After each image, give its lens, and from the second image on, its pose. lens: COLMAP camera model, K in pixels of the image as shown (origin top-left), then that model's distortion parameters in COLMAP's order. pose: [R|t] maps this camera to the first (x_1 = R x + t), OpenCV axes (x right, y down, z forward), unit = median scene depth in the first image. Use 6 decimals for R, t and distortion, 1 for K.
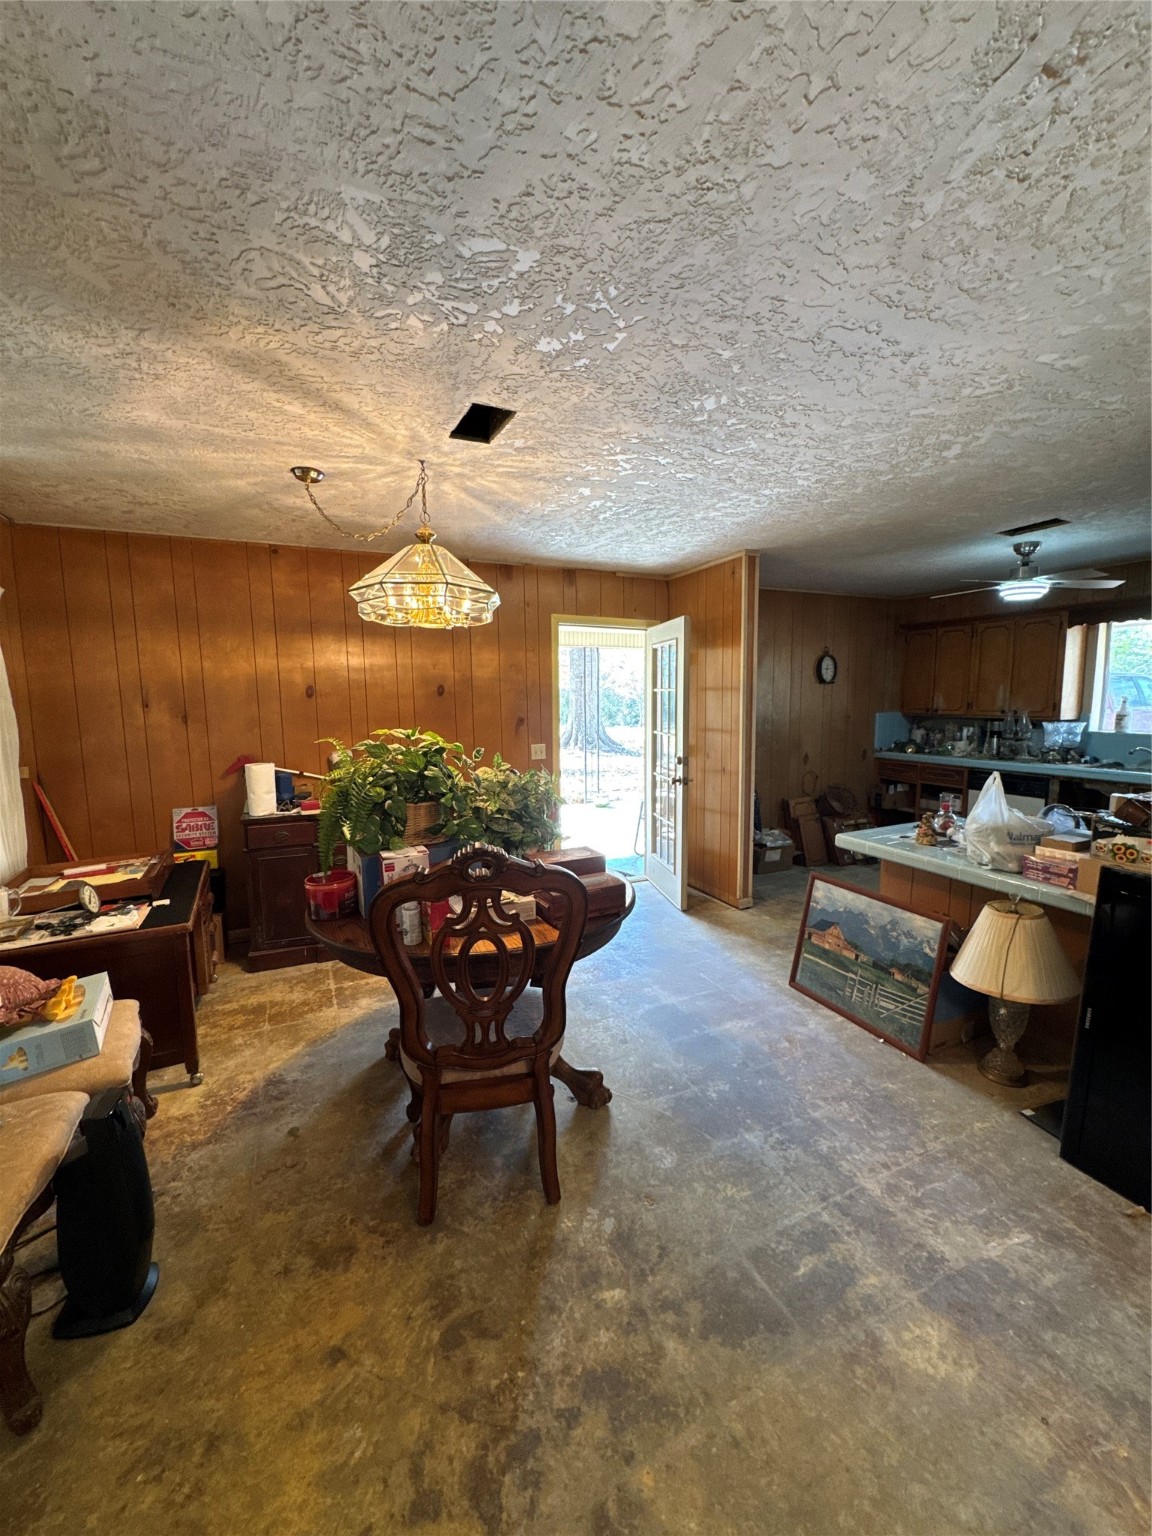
lens RADIAL K [[612.0, 0, 576.9], [0, 612.0, 767.2], [0, 0, 1]] dist [-0.000187, 0.000035]
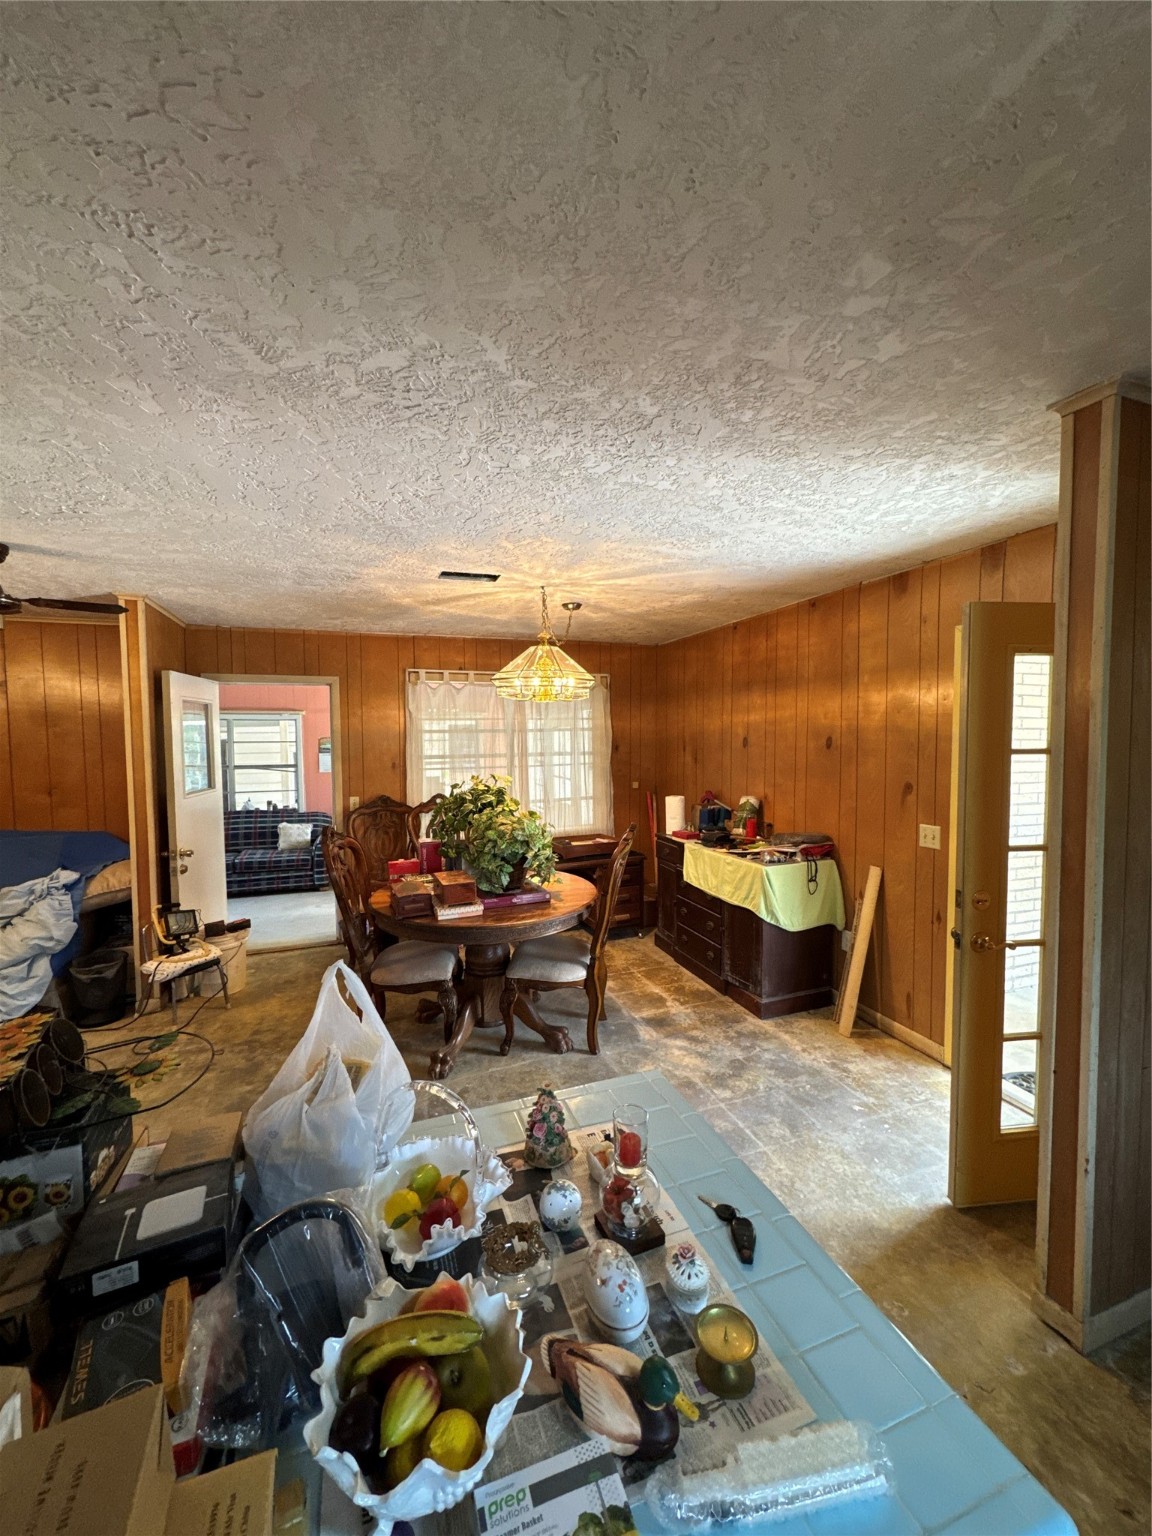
lens RADIAL K [[612.0, 0, 579.7], [0, 612.0, 768.3], [0, 0, 1]] dist [-0.000187, 0.000035]
pose [[-0.078056, 0.065604, -0.994788, 0.998717], [-0.103535, 0.991904, 0.073538, -0.172866], [0.991558, 0.108736, -0.070632, 1.060440]]
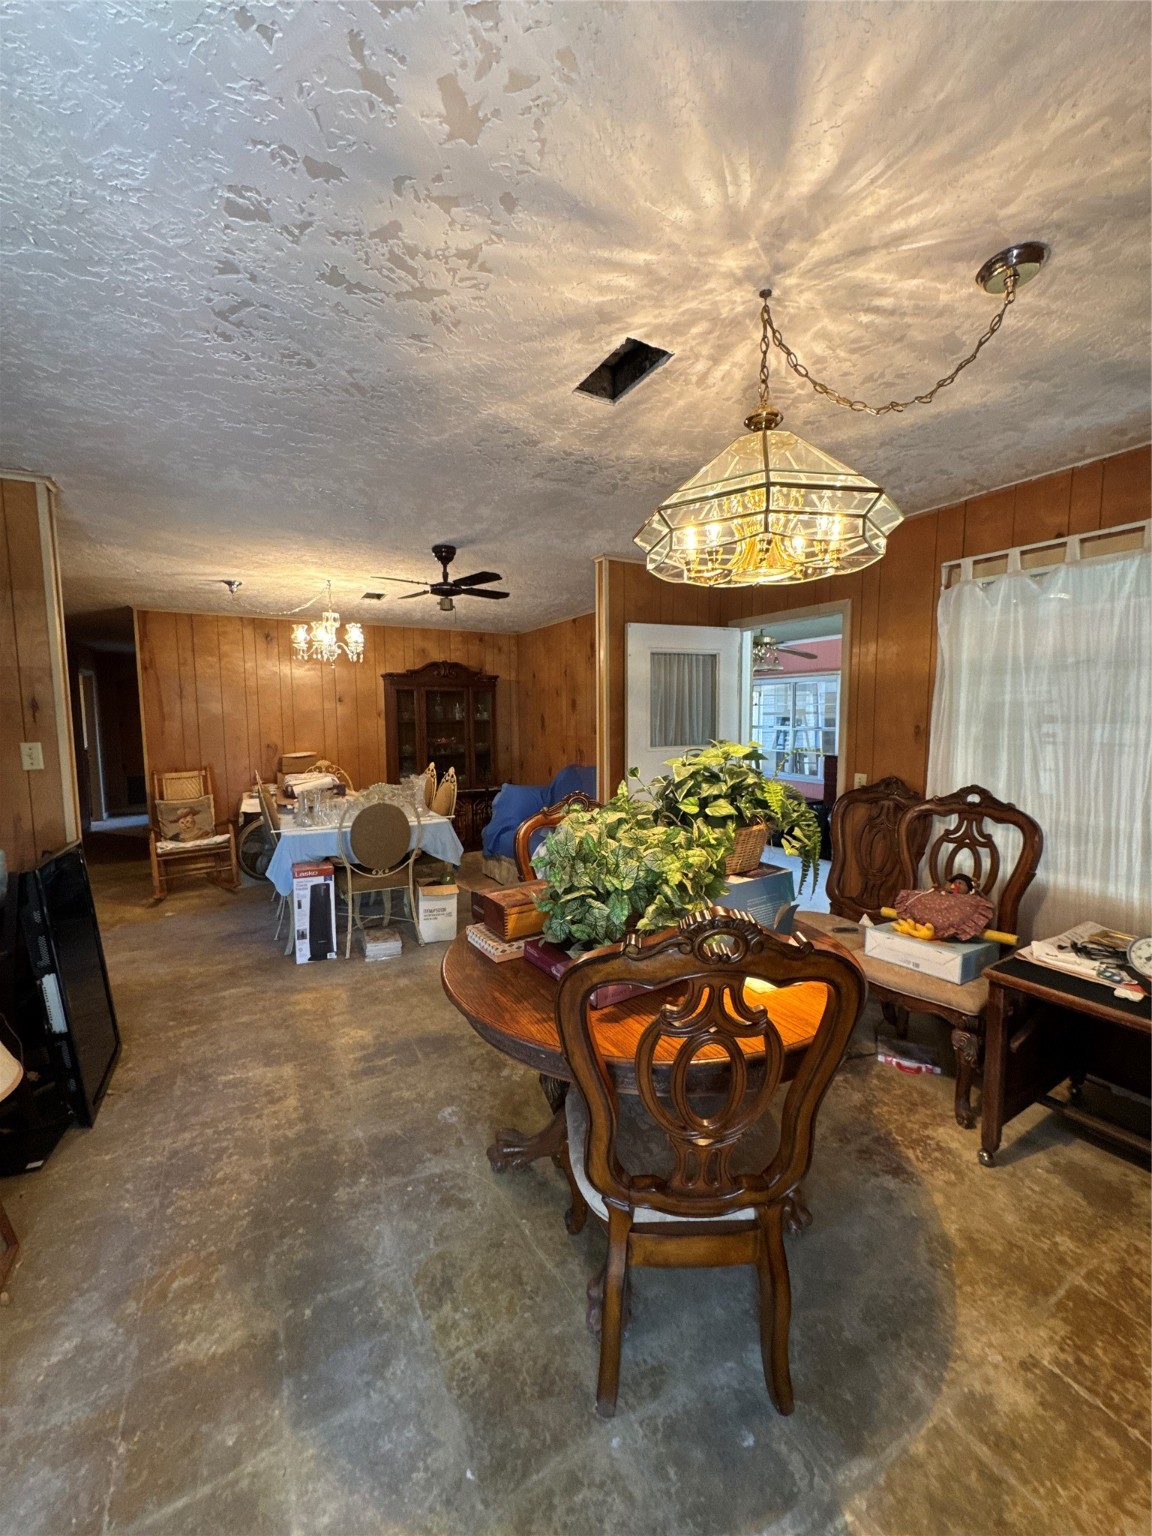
lens RADIAL K [[612.0, 0, 585.4], [0, 612.0, 765.4], [0, 0, 1]] dist [-0.000187, 0.000035]
pose [[-0.996513, 0.022917, -0.080231, -0.021993], [0.006445, 0.979810, 0.199825, -0.154362], [0.083191, 0.198611, -0.976541, 1.419649]]
